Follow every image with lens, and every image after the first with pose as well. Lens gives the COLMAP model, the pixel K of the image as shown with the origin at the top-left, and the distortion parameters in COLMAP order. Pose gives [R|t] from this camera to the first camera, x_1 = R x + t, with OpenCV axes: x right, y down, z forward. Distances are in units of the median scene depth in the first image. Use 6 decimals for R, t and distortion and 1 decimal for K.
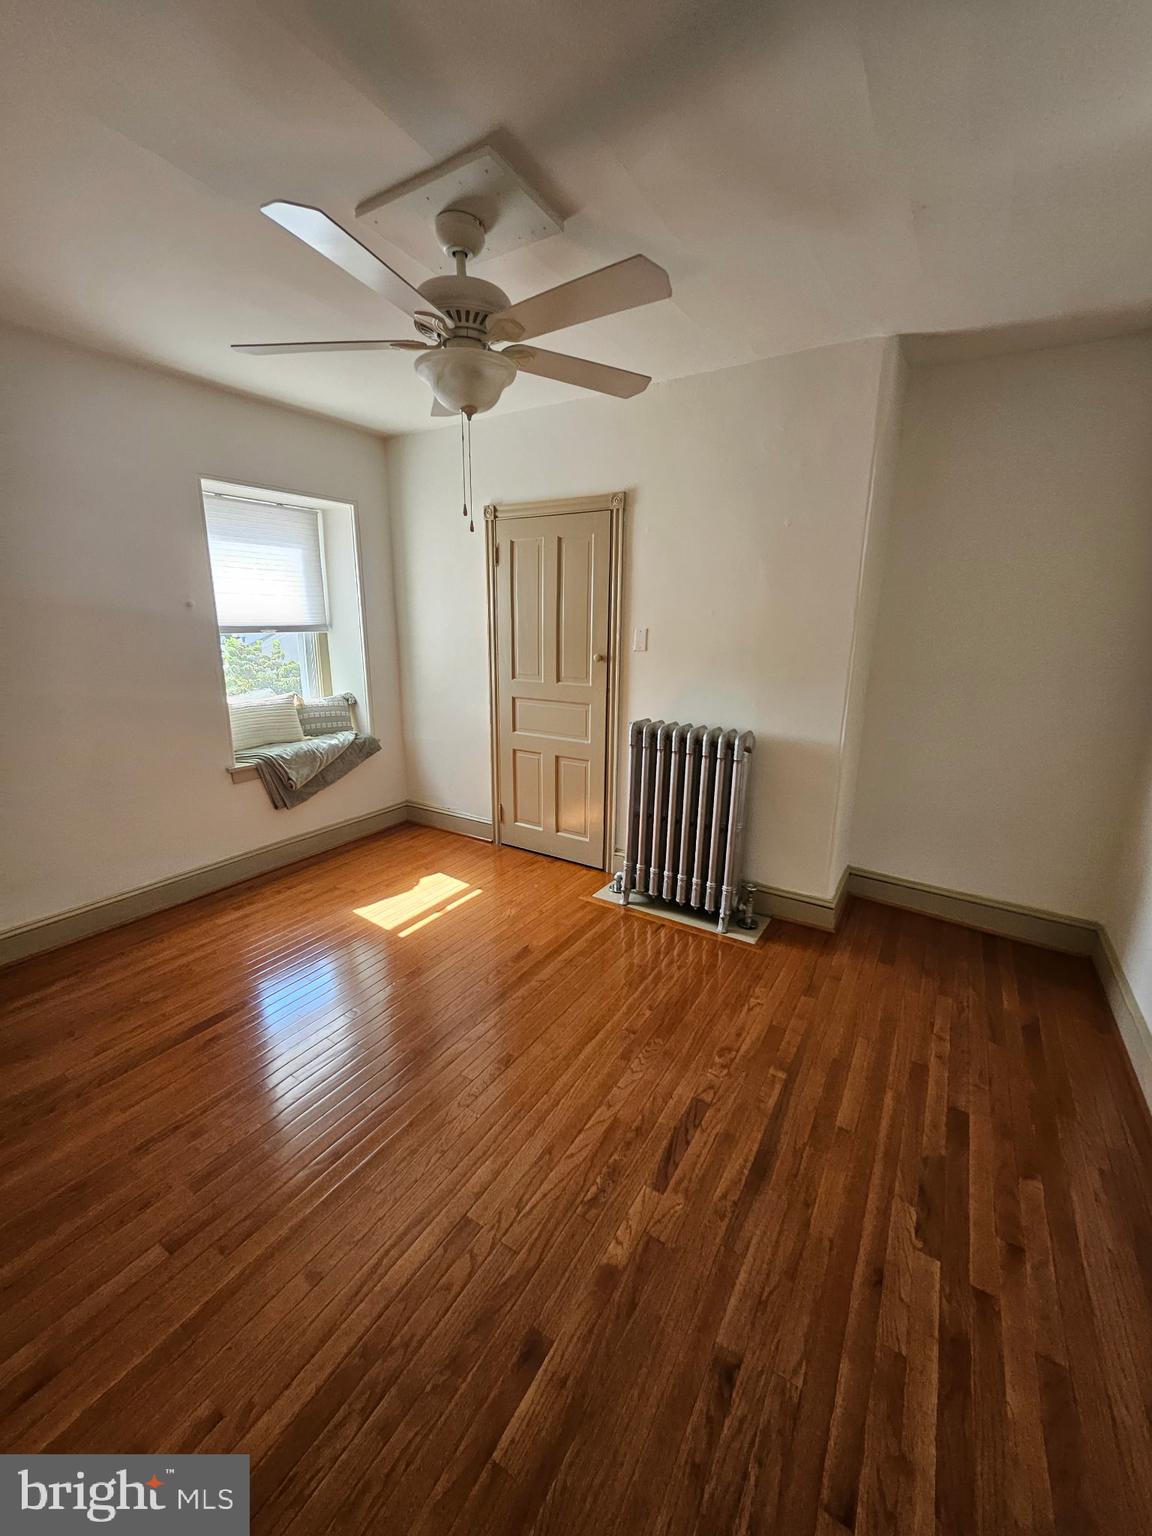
lens RADIAL K [[604.2, 0, 583.5], [0, 604.2, 746.8], [0, 0, 1]] dist [0.000879, 0.000534]
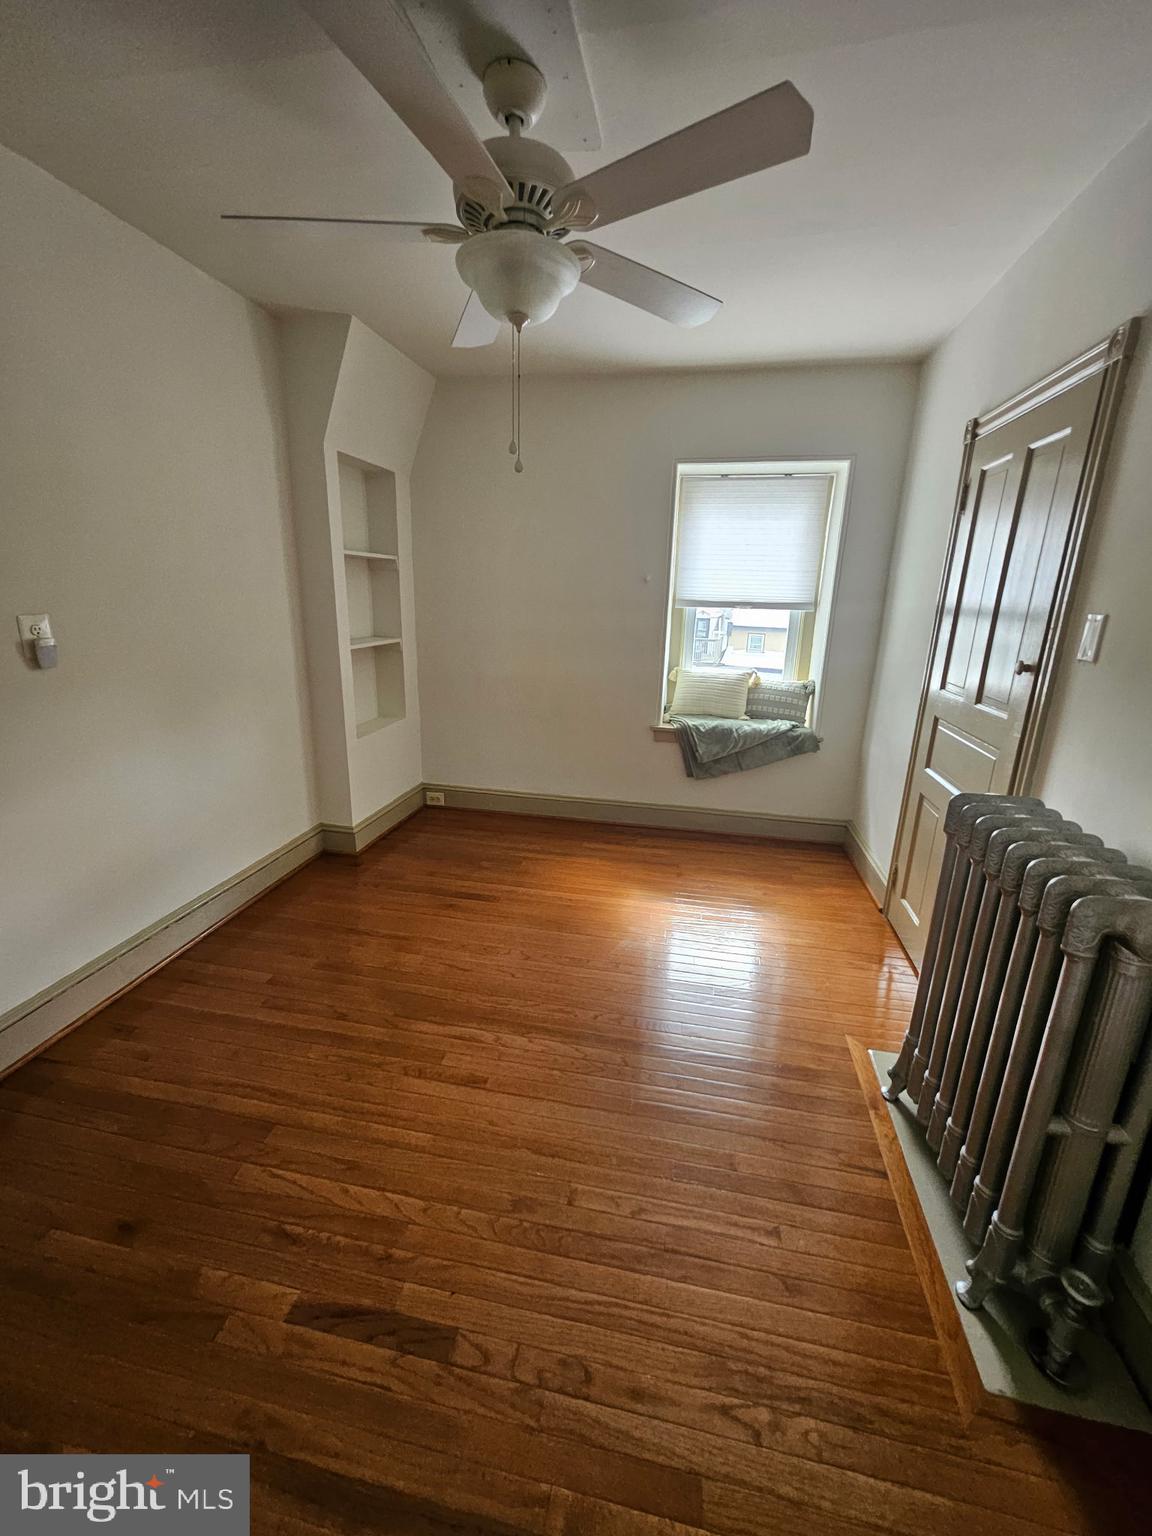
lens RADIAL K [[595.9, 0, 582.7], [0, 595.9, 742.4], [0, 0, 1]] dist [0.001555, 0.000474]
pose [[0.361902, 0.229830, -0.903441, 0.469624], [-0.220337, 0.962762, 0.156658, -0.100769], [0.905803, 0.142367, 0.399066, 0.560543]]
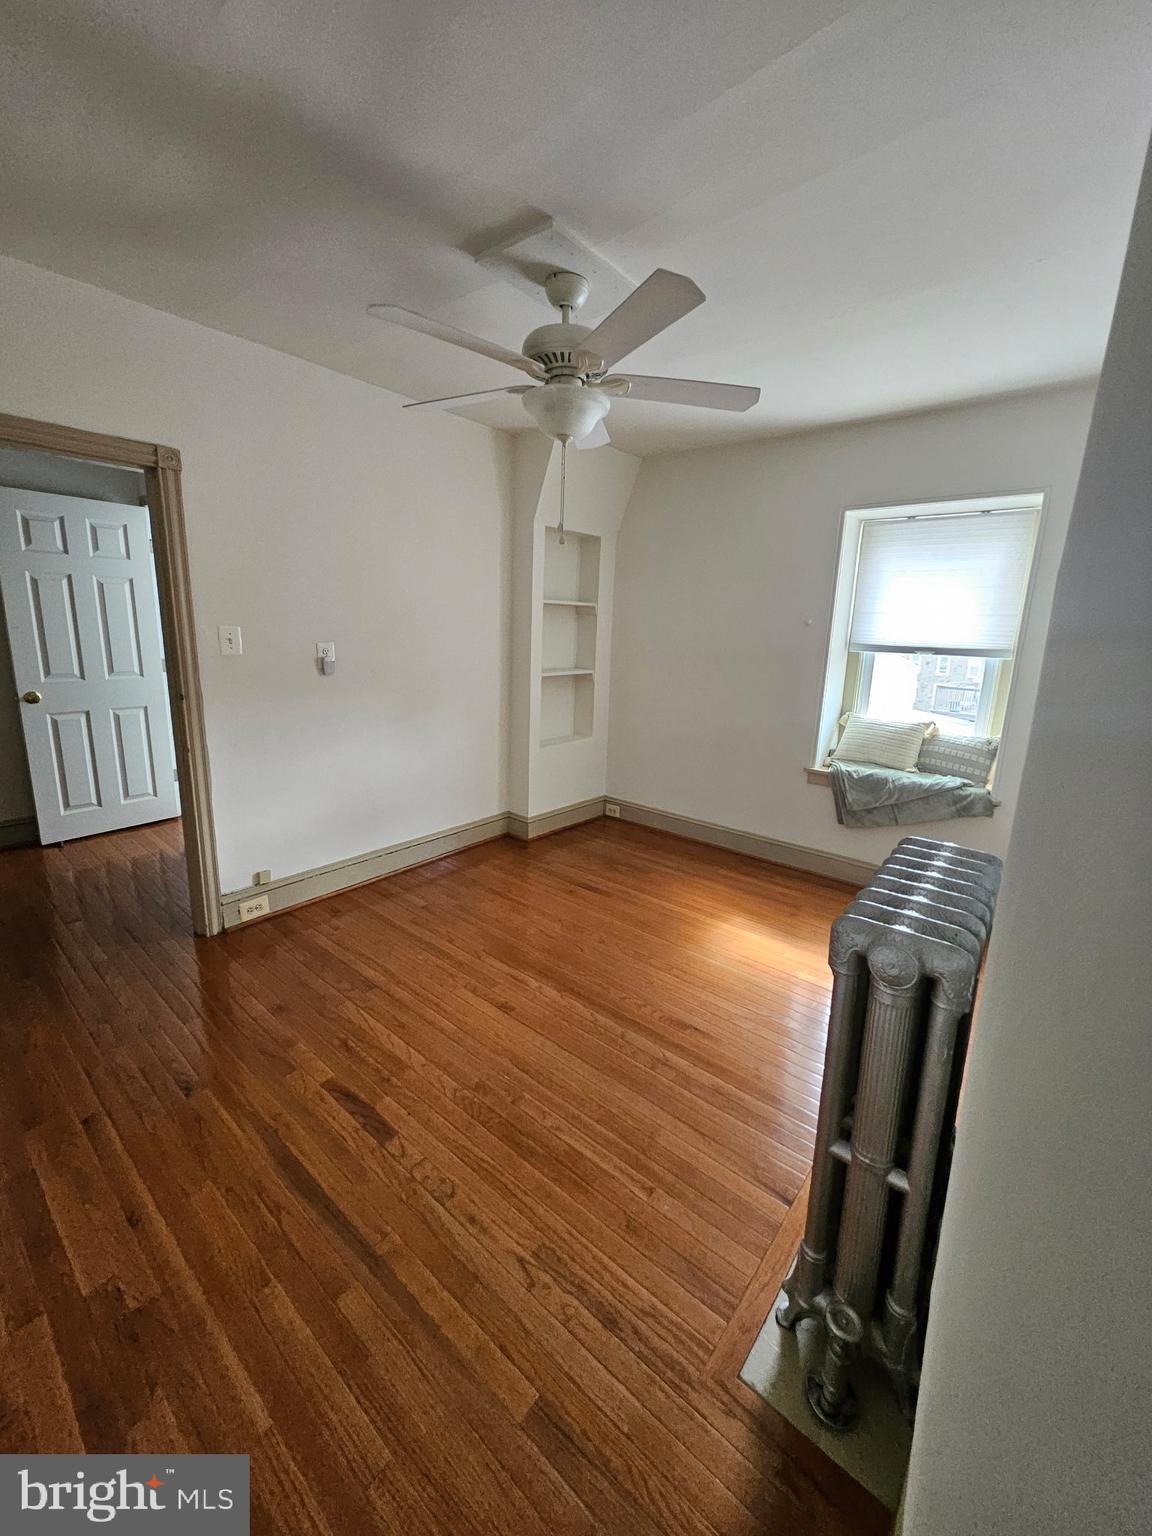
lens RADIAL K [[591.3, 0, 586.3], [0, 591.3, 737.6], [0, 0, 1]] dist [-0.000357, -0.000058]
pose [[-0.121550, 0.172050, -0.977560, 0.659511], [-0.245887, 0.948946, 0.197588, -0.167598], [0.961647, 0.264386, -0.073039, 0.847623]]
